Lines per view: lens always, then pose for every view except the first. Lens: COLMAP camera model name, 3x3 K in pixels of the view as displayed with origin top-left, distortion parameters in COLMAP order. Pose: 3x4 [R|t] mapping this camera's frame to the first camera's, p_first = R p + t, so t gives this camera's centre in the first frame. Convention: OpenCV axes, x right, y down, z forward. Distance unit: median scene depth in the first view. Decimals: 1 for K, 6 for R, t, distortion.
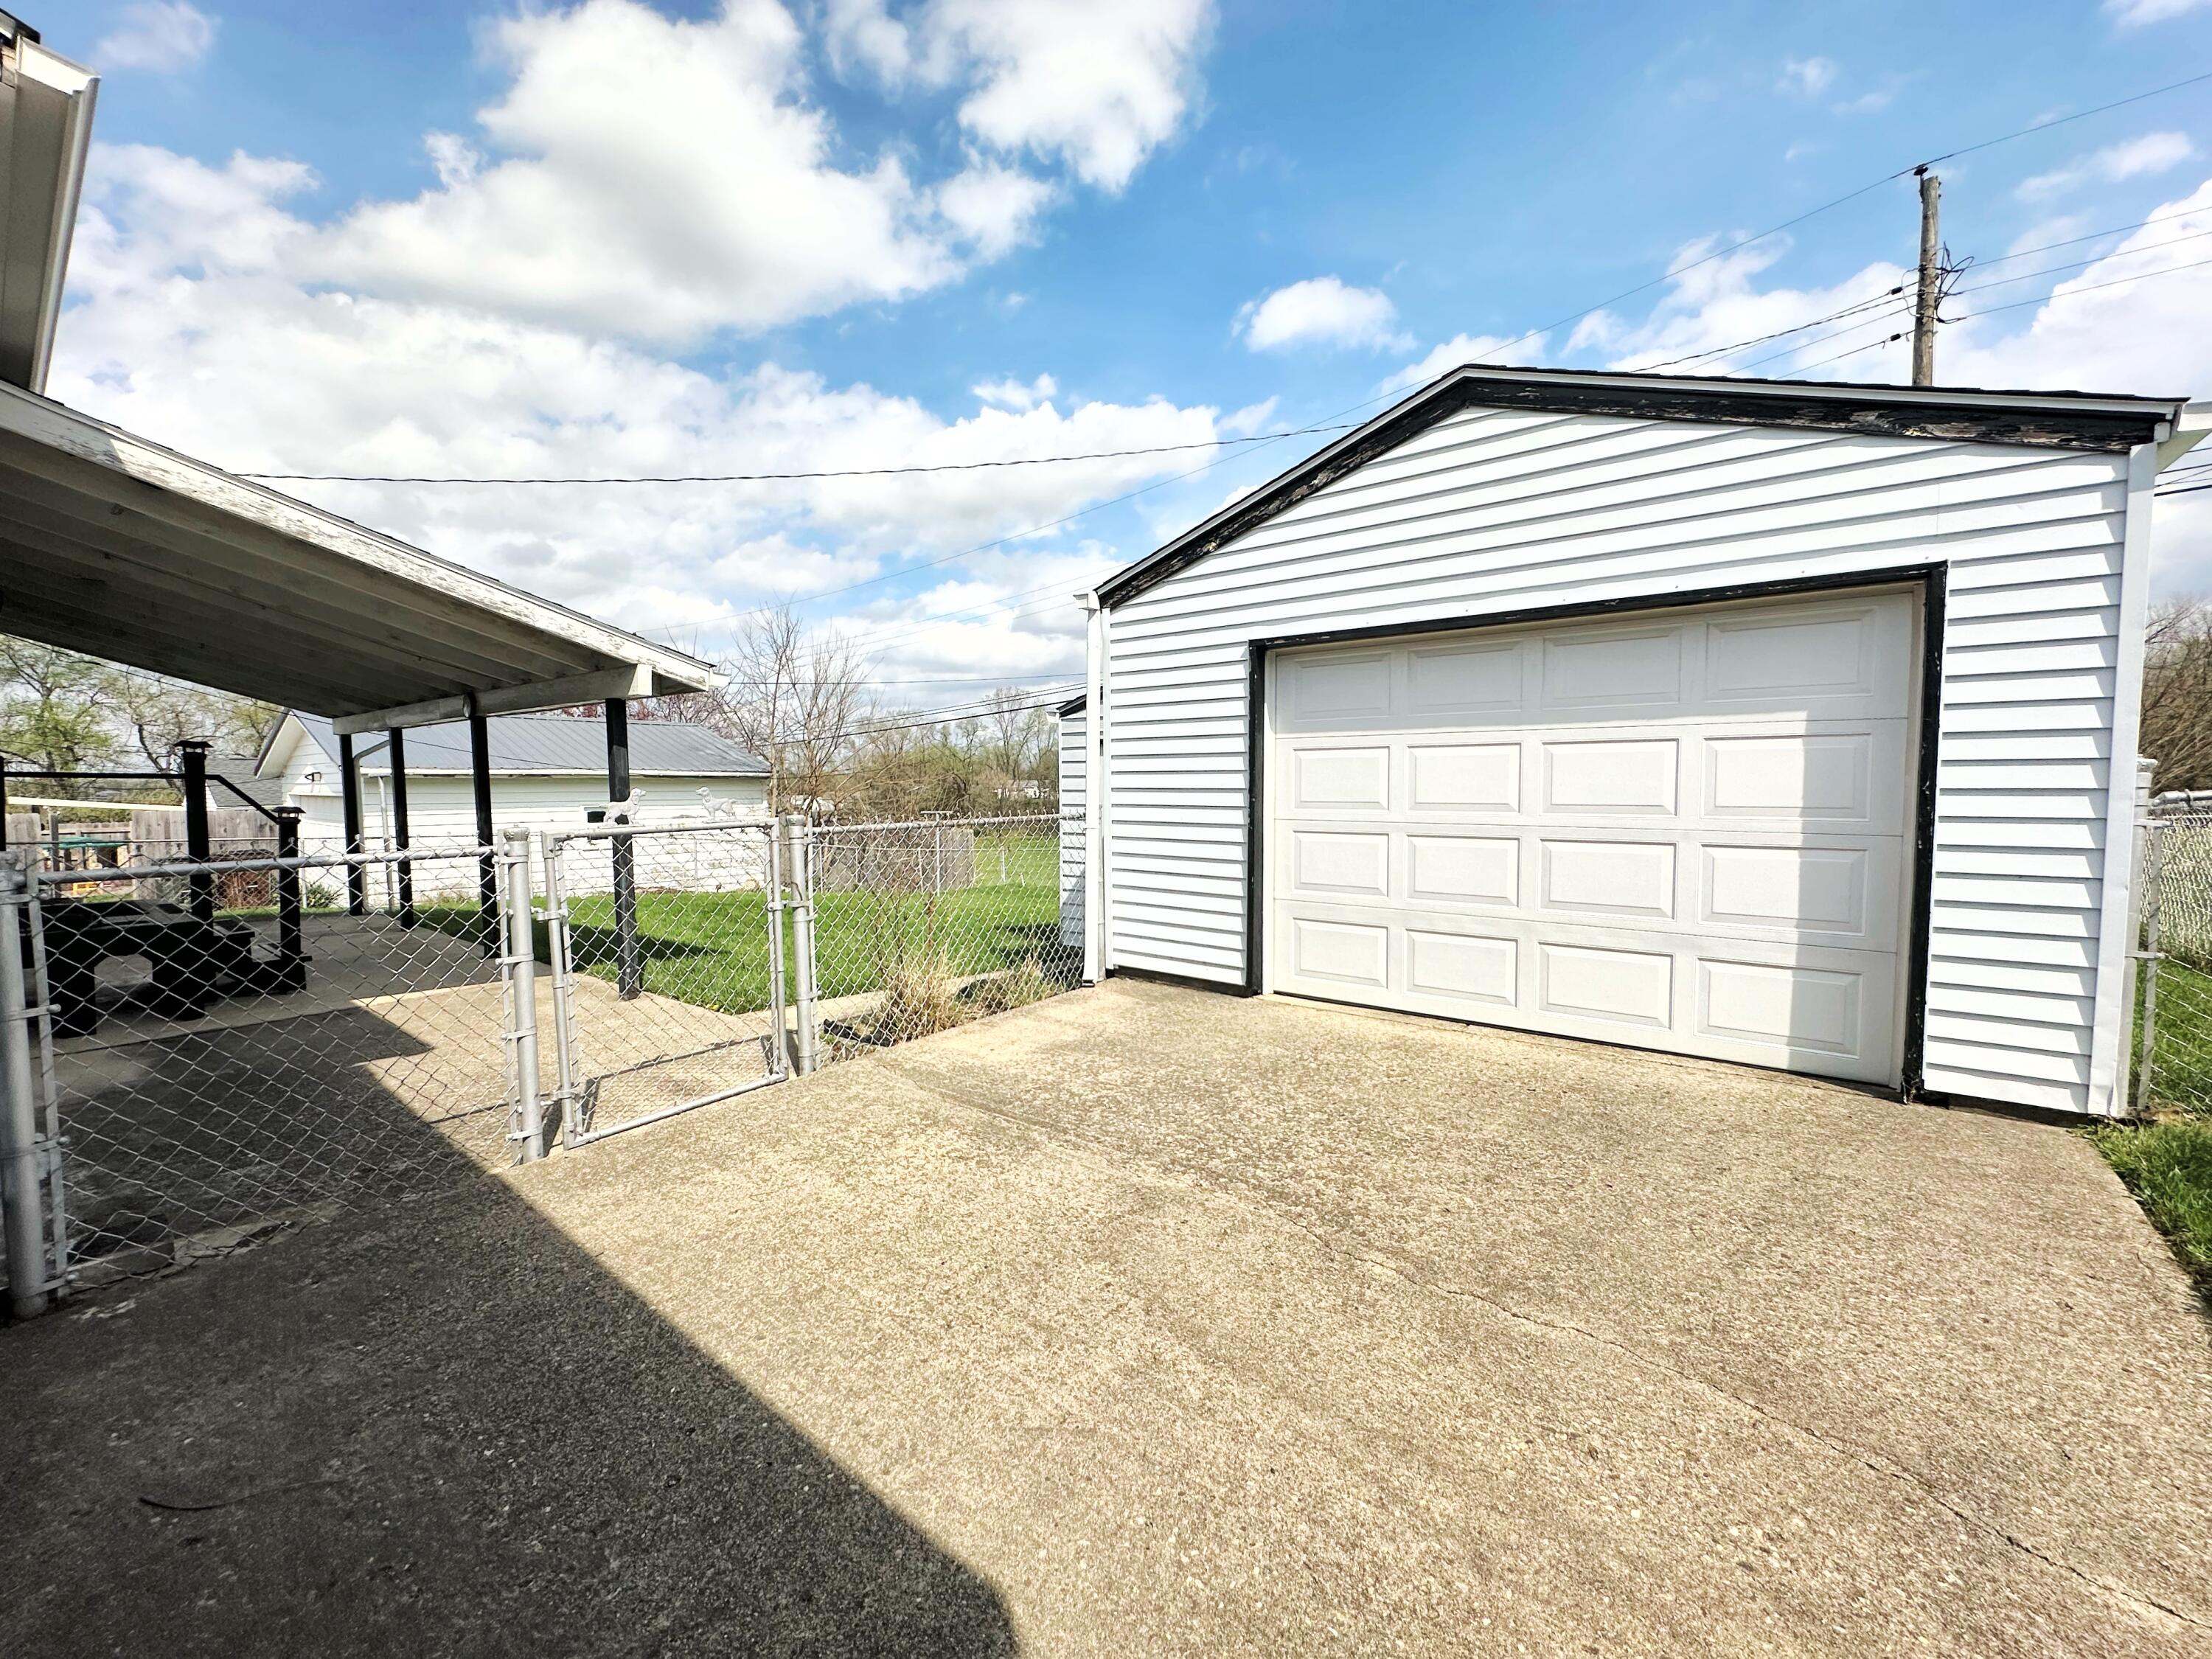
lens RADIAL K [[884.1, 0, 1098.2], [0, 884.1, 833.1], [0, 0, 1]] dist [-0.004503, 0.000819]
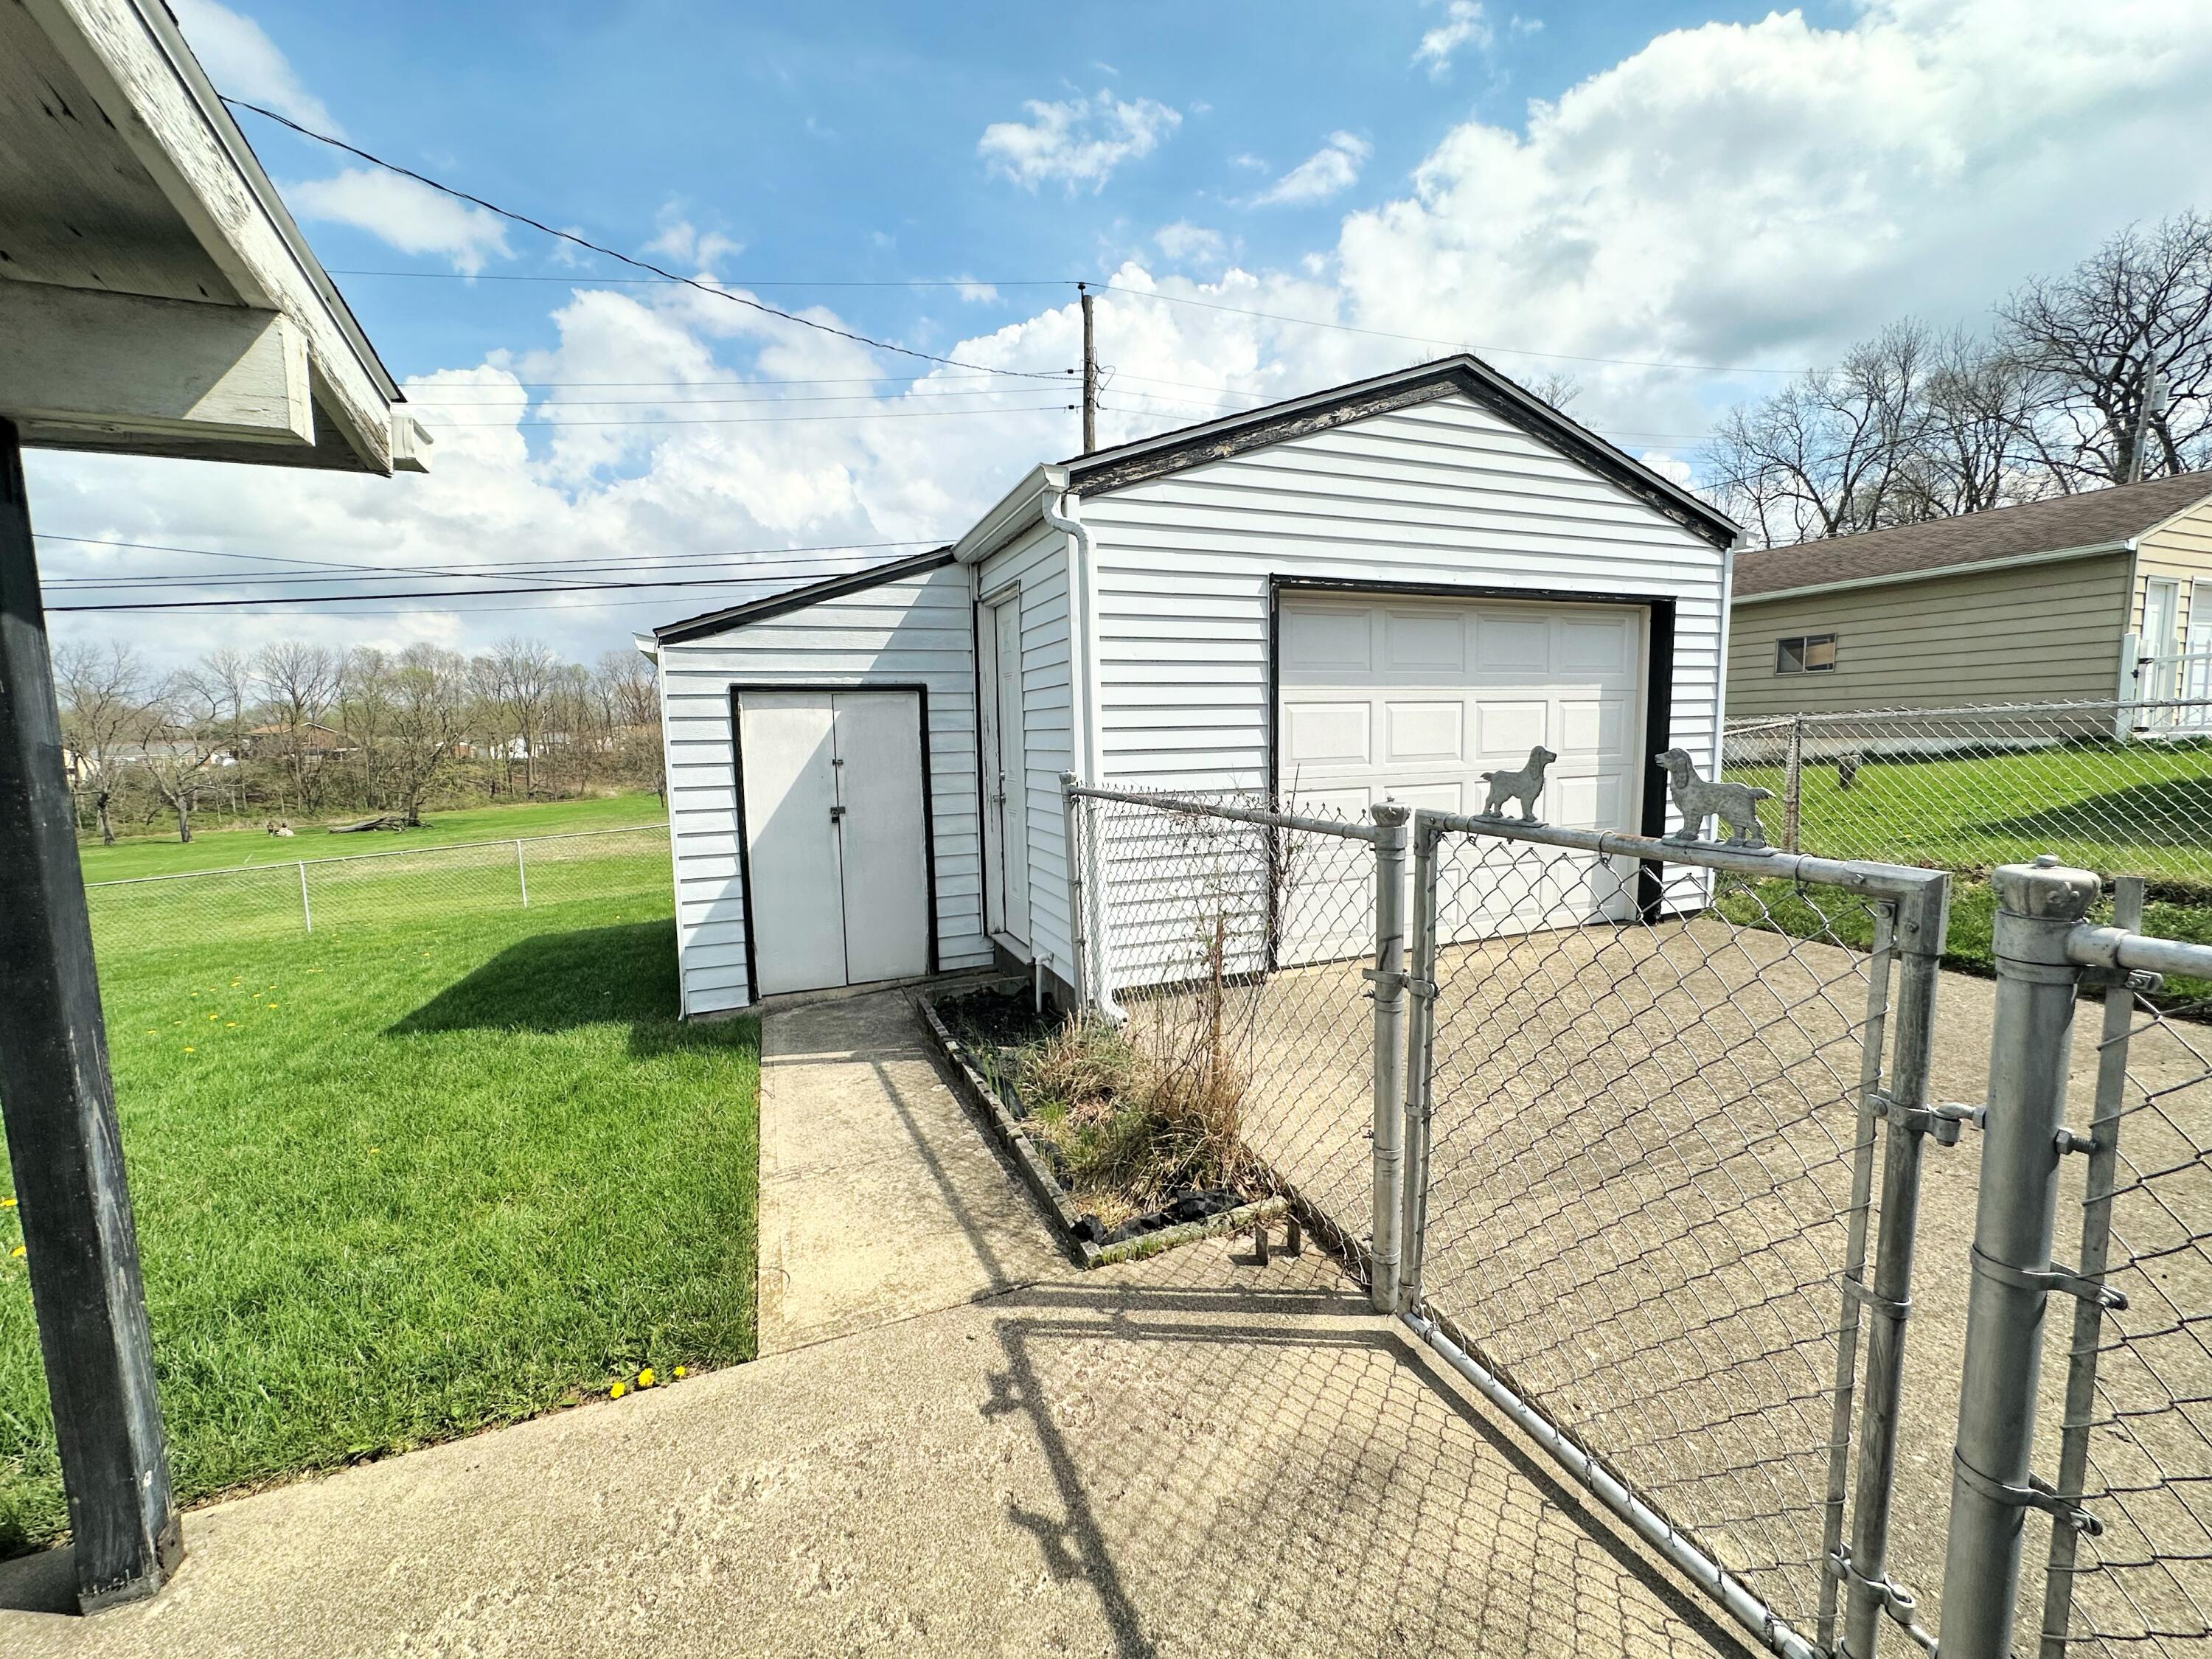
lens RADIAL K [[884.1, 0, 1111.2], [0, 884.1, 829.4], [0, 0, 1]] dist [-0.004503, 0.000819]
pose [[0.507831, -0.097073, 0.855970, -0.662594], [0.070443, 0.994983, 0.071046, -0.041178], [-0.858572, 0.024218, 0.512121, 0.682493]]
